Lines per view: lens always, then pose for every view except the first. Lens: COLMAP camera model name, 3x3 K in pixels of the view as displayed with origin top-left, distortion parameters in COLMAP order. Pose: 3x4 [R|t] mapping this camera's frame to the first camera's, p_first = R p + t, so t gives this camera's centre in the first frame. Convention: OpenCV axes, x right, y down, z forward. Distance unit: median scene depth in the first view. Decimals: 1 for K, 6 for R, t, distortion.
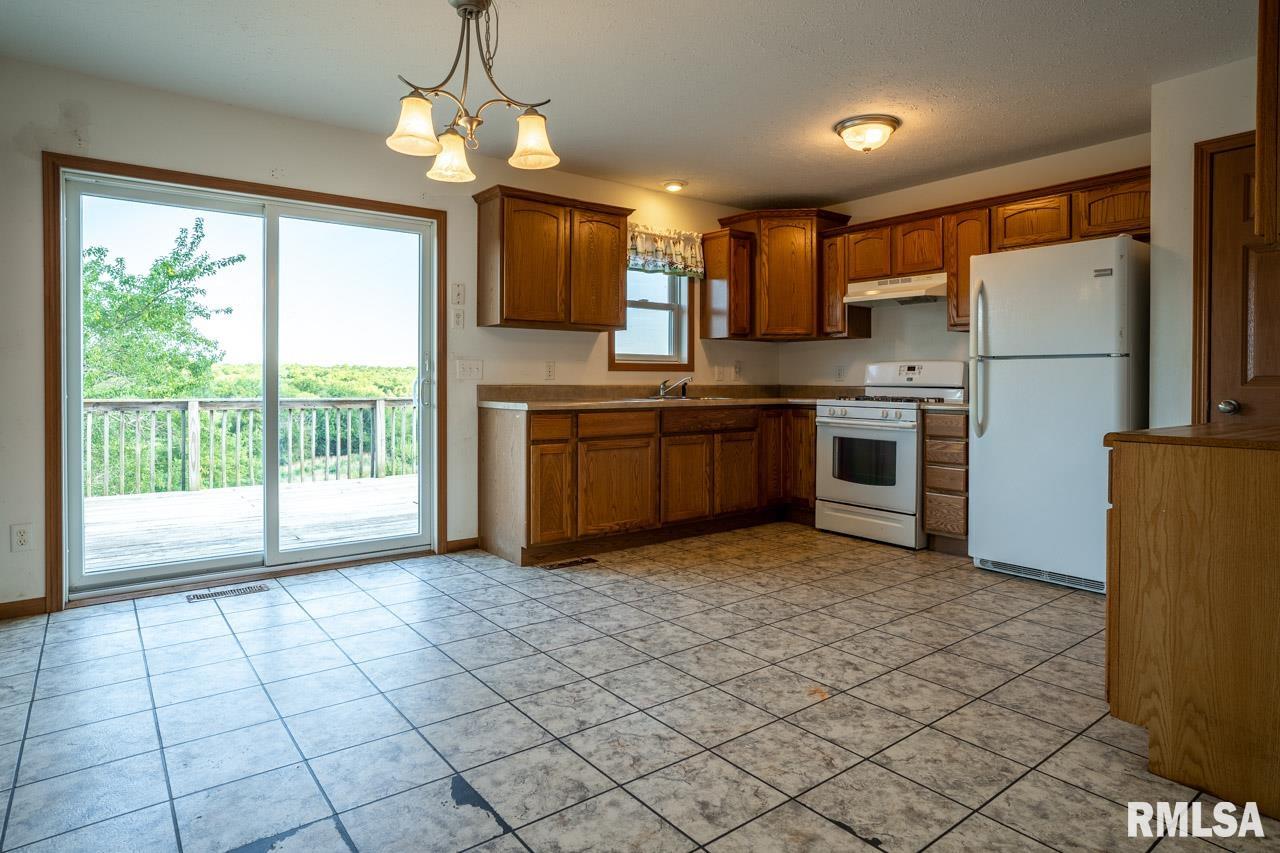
lens RADIAL K [[703.2, 0, 642.6], [0, 703.2, 406.9], [0, 0, 1]] dist [-0.045114, 0.032930]
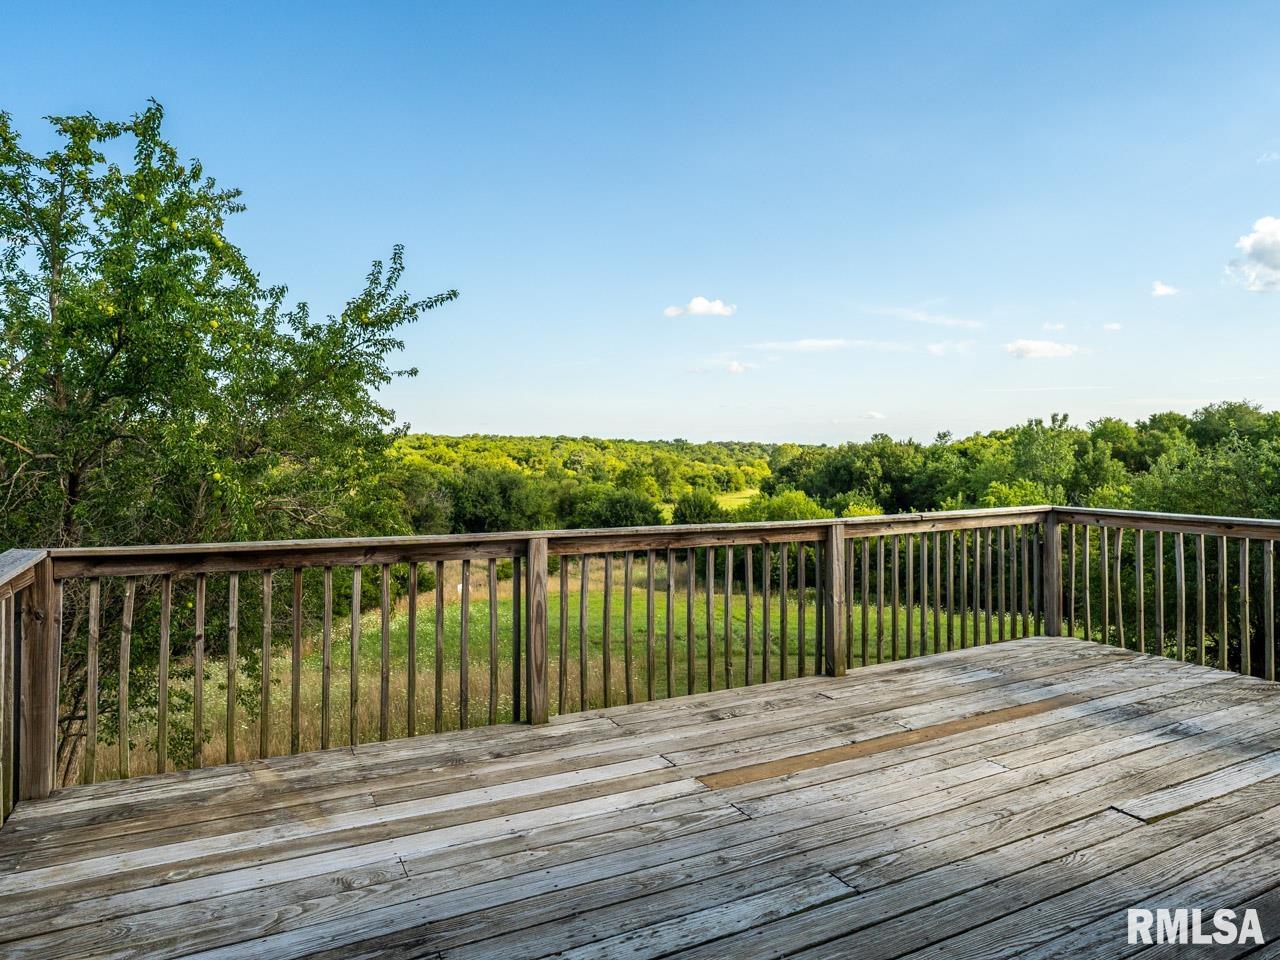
lens RADIAL K [[794.2, 0, 640.0], [0, 794.2, 480.0], [0, 0, 1]] dist [-0.005753, -0.000527]
pose [[0.979001, 0.001582, -0.203848, -0.666938], [-0.001520, 0.999999, 0.000456, -0.067539], [0.203848, -0.000137, 0.979002, 0.695879]]
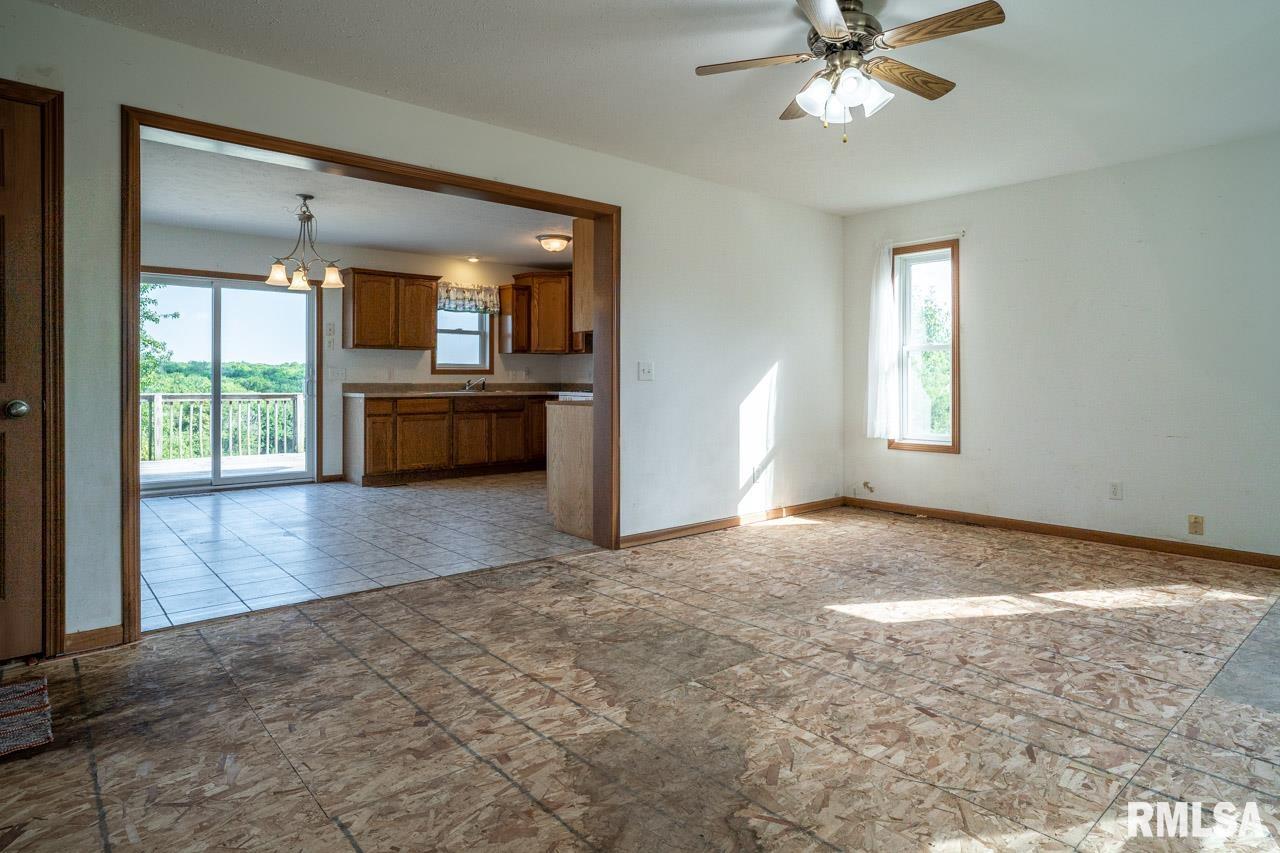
lens RADIAL K [[723.5, 0, 639.2], [0, 723.5, 397.5], [0, 0, 1]] dist [-0.050775, 0.043872]
pose [[0.999014, -0.001911, 0.044365, 0.341692], [0.002434, 0.999928, -0.011731, 0.021281], [-0.044339, 0.011828, 0.998947, -0.641633]]
